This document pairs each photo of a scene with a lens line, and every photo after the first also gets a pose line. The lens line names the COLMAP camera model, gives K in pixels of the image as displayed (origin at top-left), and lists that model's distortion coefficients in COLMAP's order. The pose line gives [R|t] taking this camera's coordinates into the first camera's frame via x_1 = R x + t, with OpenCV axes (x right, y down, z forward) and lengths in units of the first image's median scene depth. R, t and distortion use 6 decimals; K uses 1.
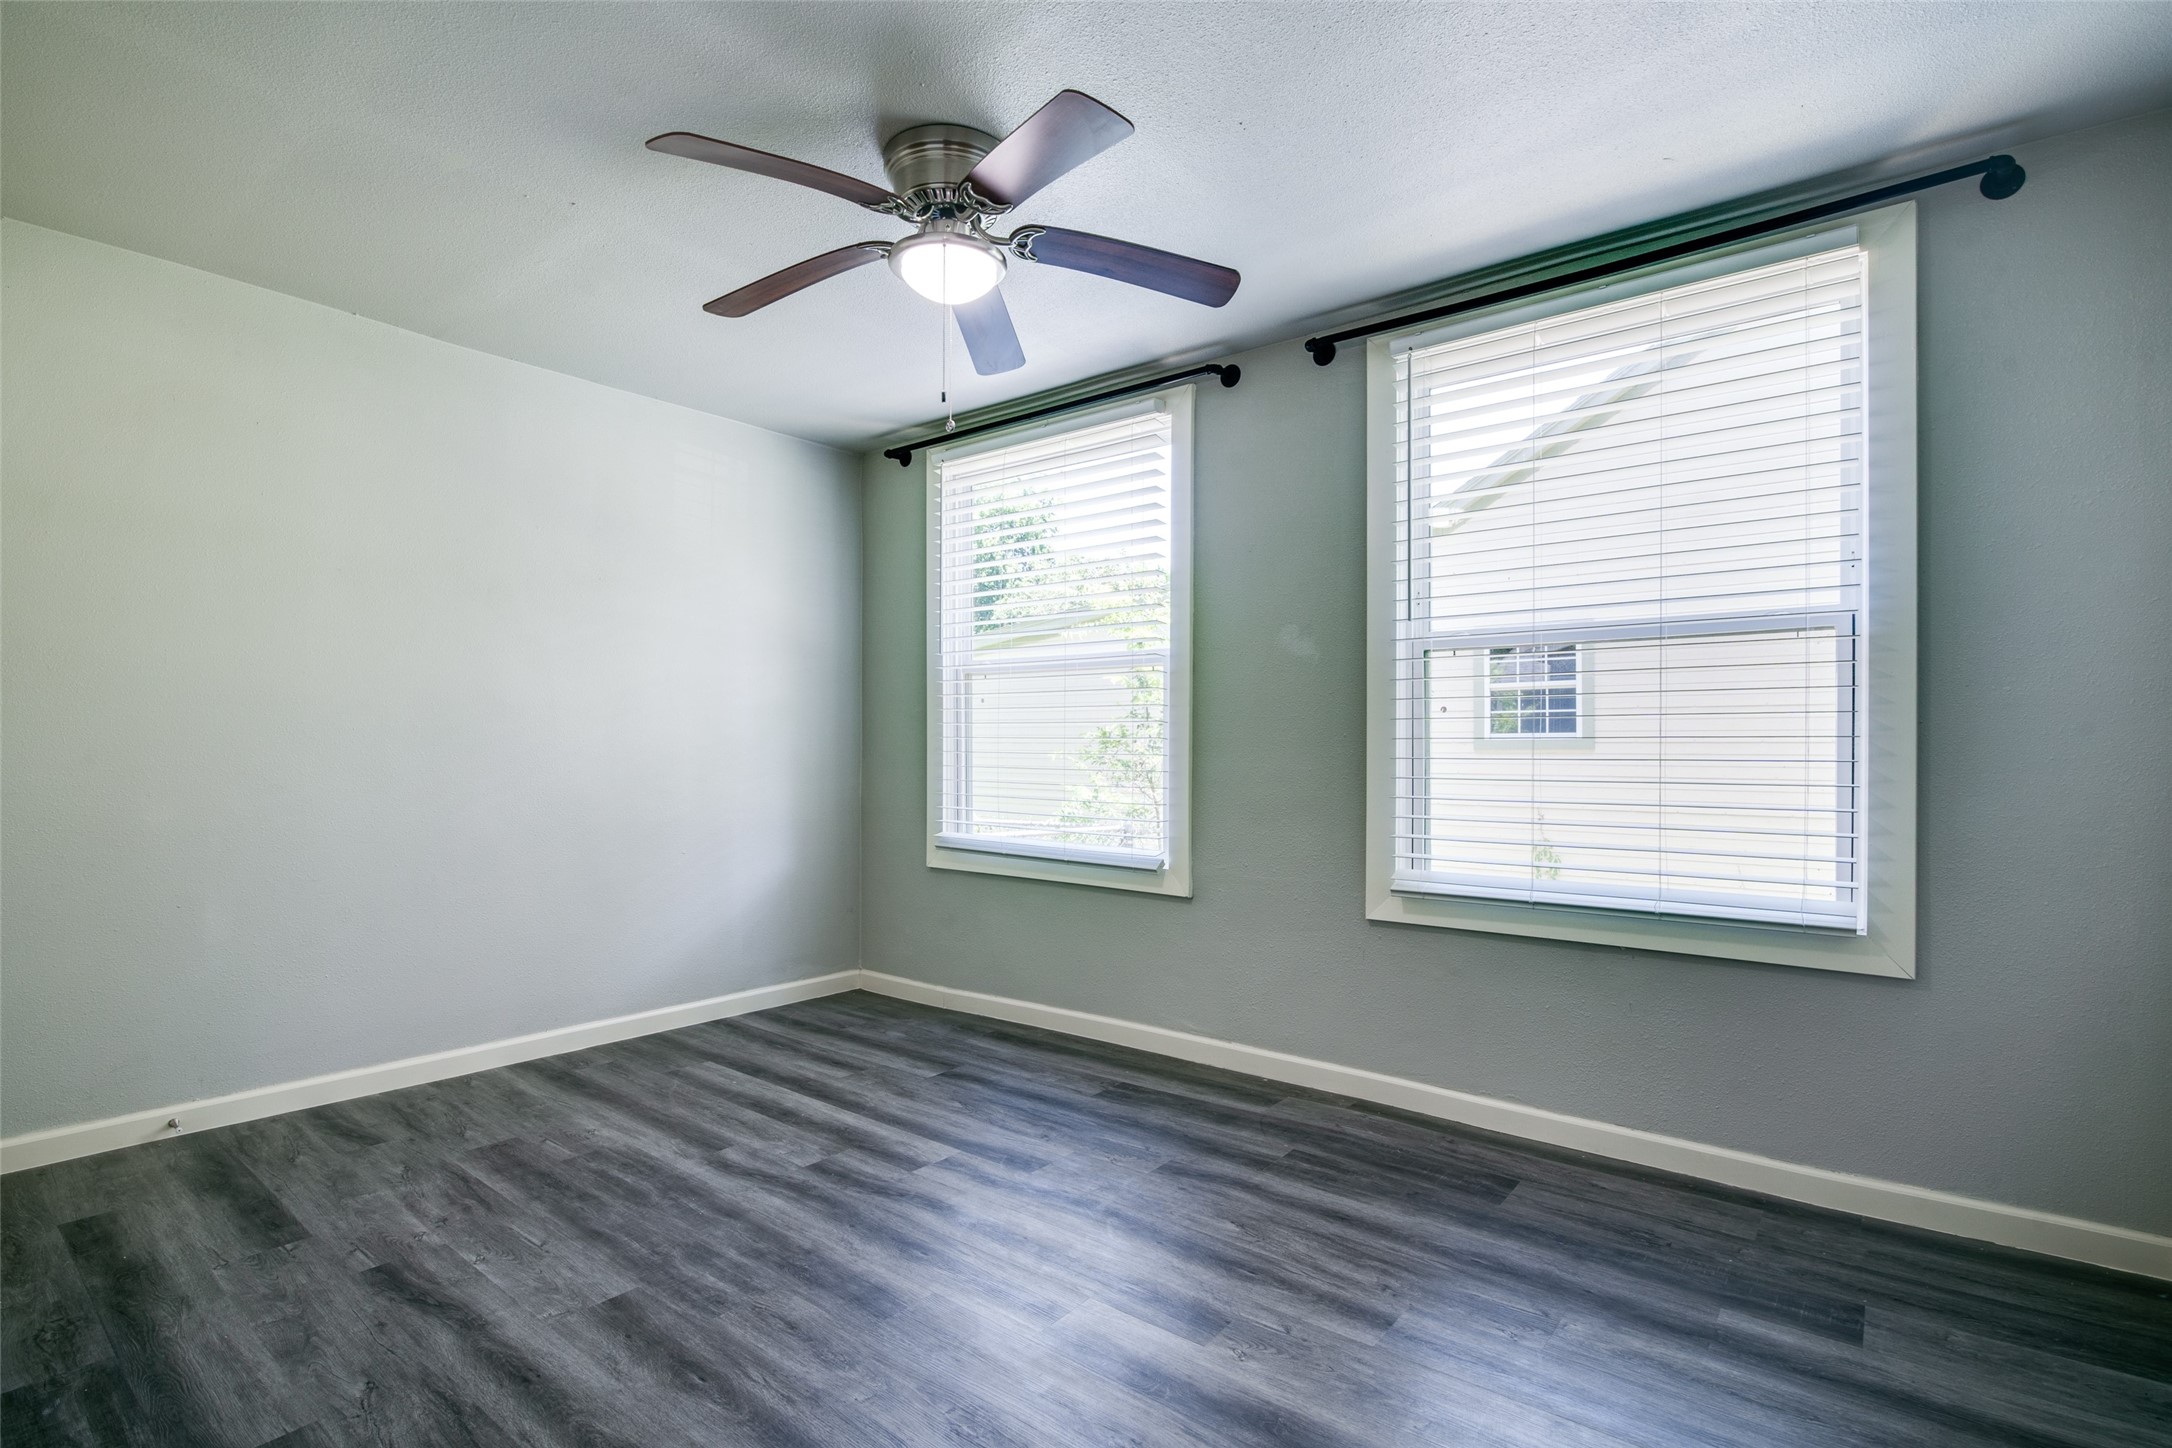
lens RADIAL K [[1021.0, 0, 1051.1], [0, 1021.0, 730.4], [0, 0, 1]] dist [-0.019527, 0.000533]
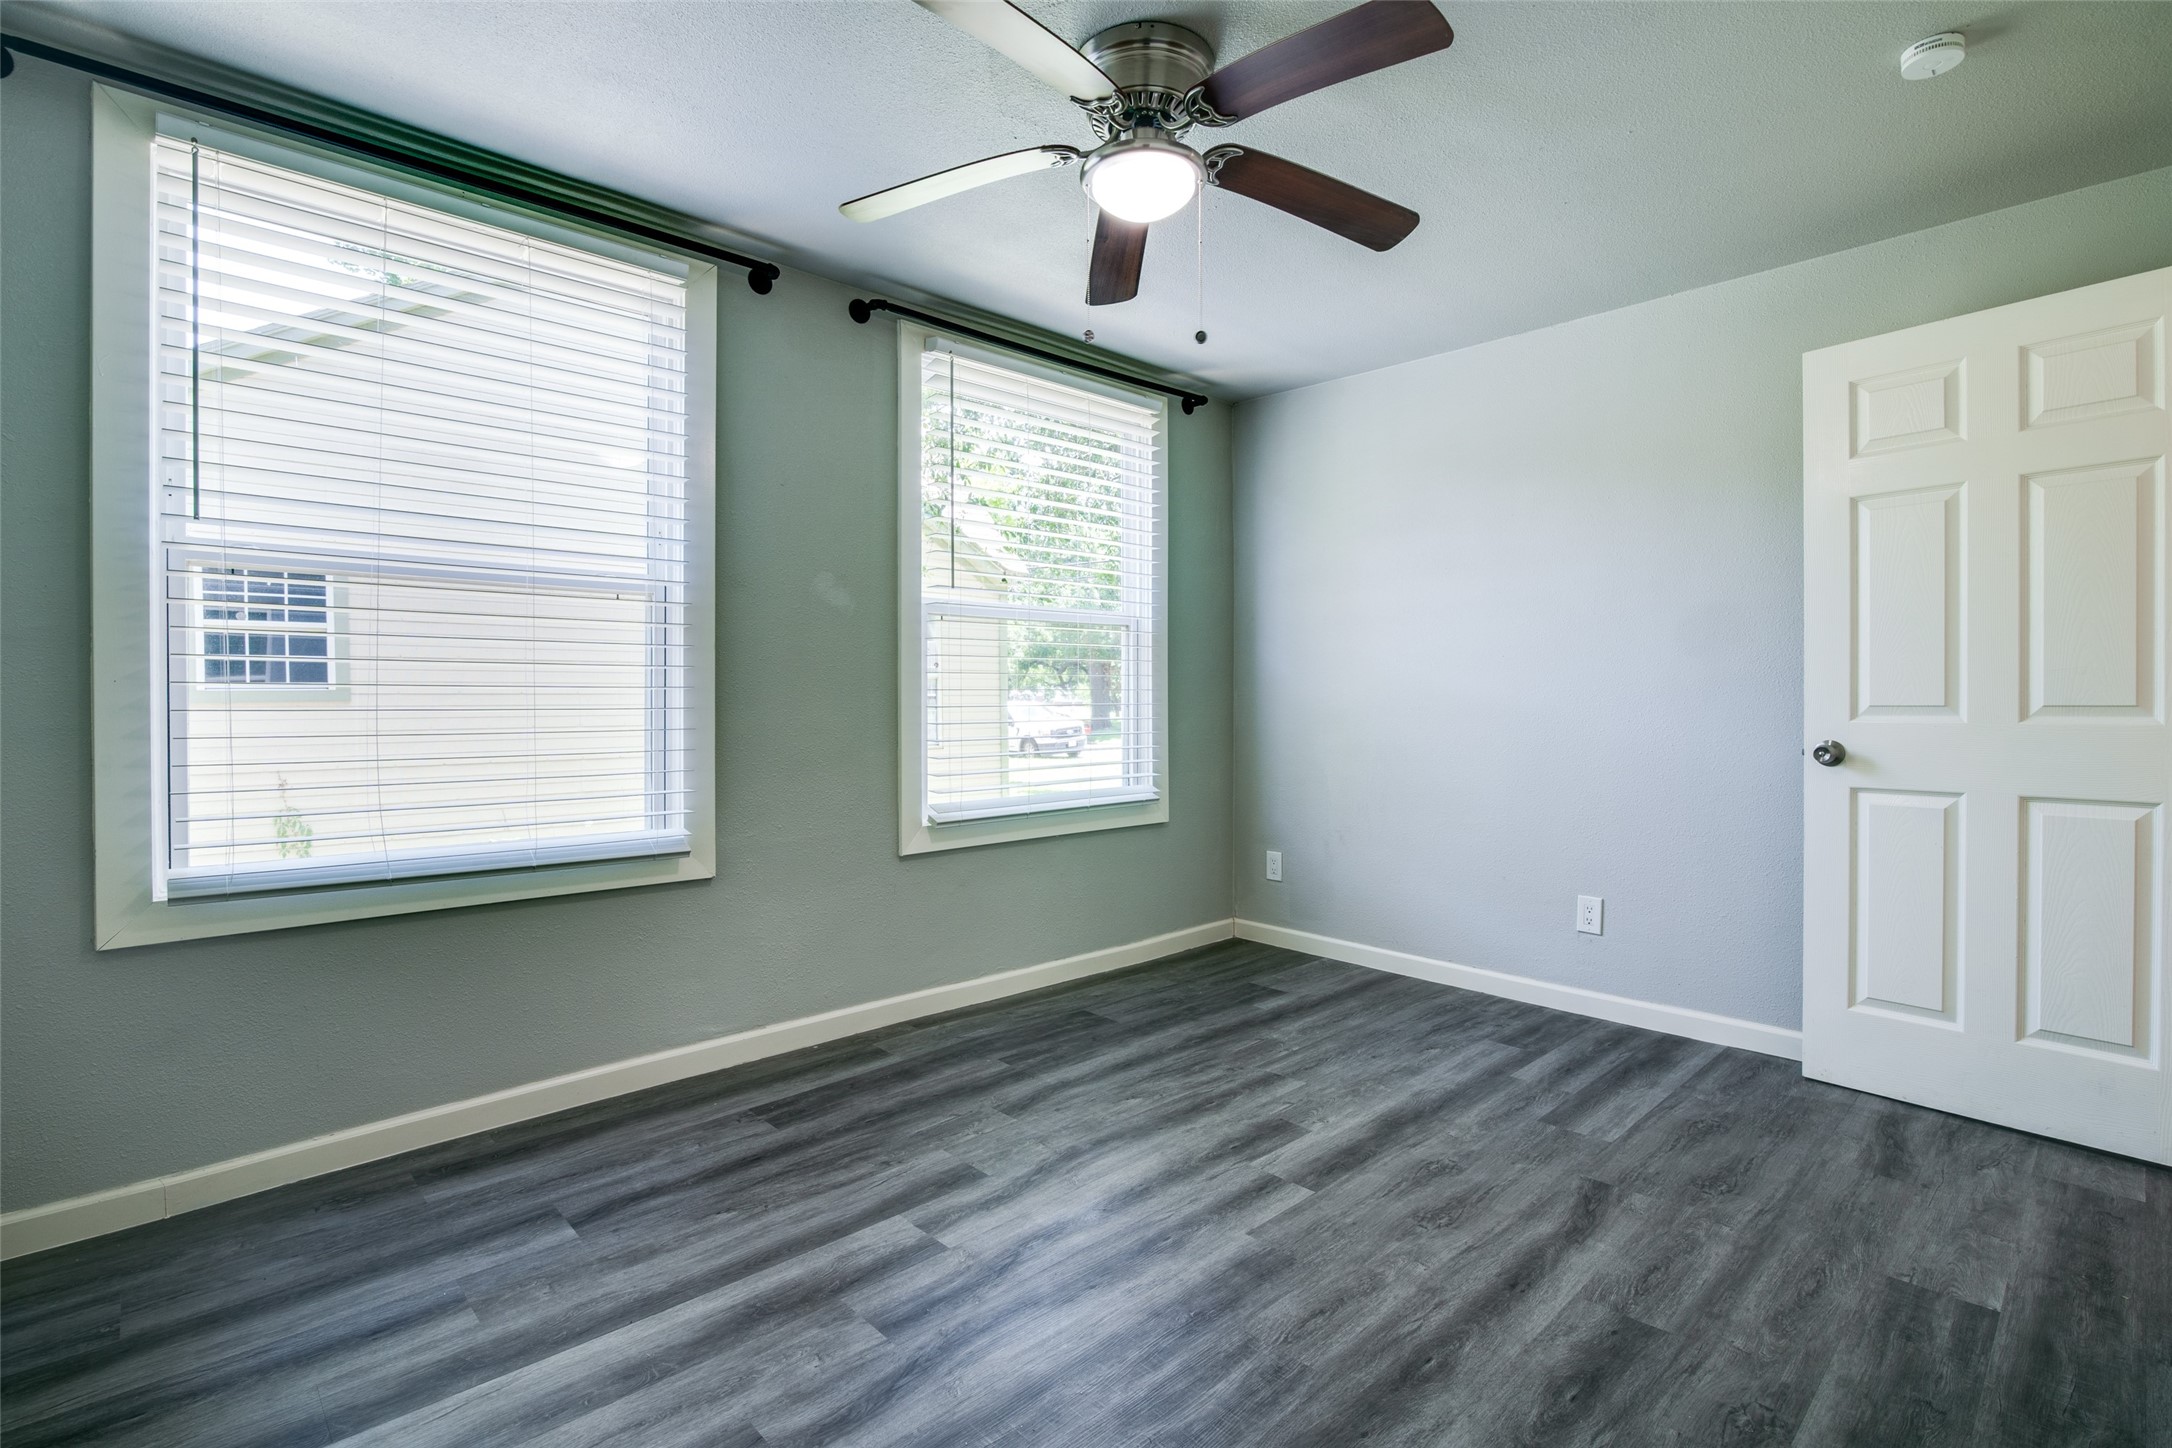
lens RADIAL K [[1034.8, 0, 1056.2], [0, 1034.8, 698.6], [0, 0, 1]] dist [-0.015165, 0.000022]
pose [[0.124395, -0.001949, 0.992231, -0.912714], [-0.013329, 0.999905, 0.003635, 0.013257], [-0.992143, -0.013677, 0.124357, 0.837847]]
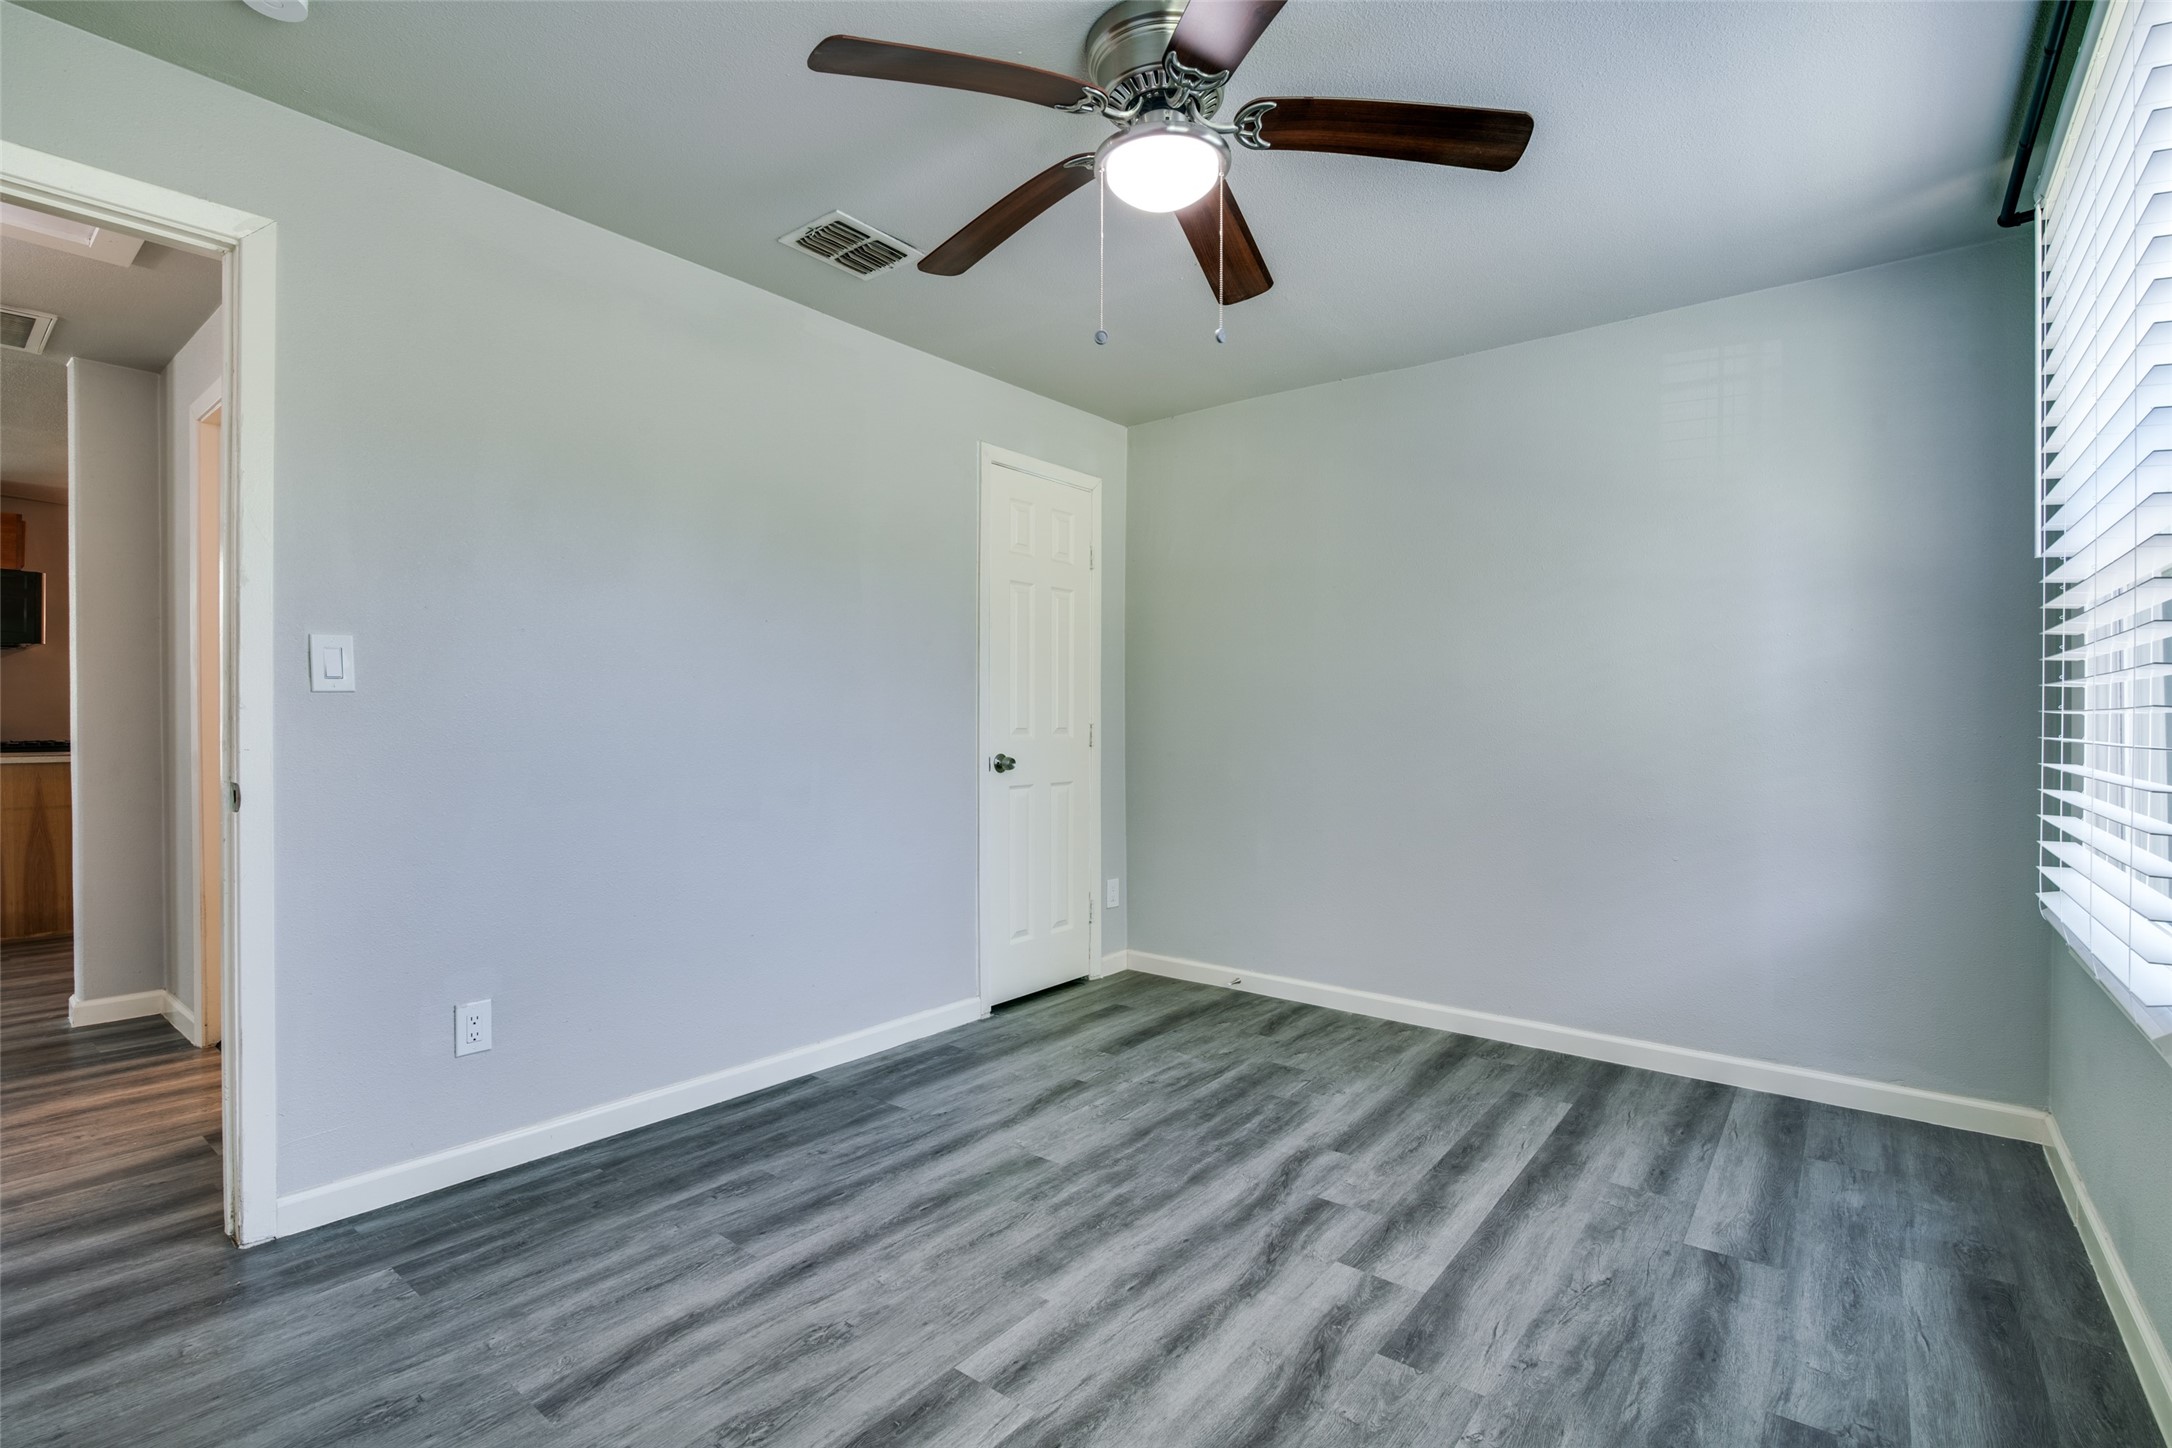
lens RADIAL K [[1009.0, 0, 1063.2], [0, 1009.0, 731.7], [0, 0, 1]] dist [-0.019951, 0.000784]
pose [[0.024568, 0.010508, -0.999643, 0.639251], [0.012365, 0.999865, 0.010814, 0.011589], [0.999622, -0.012626, 0.024434, 0.782570]]
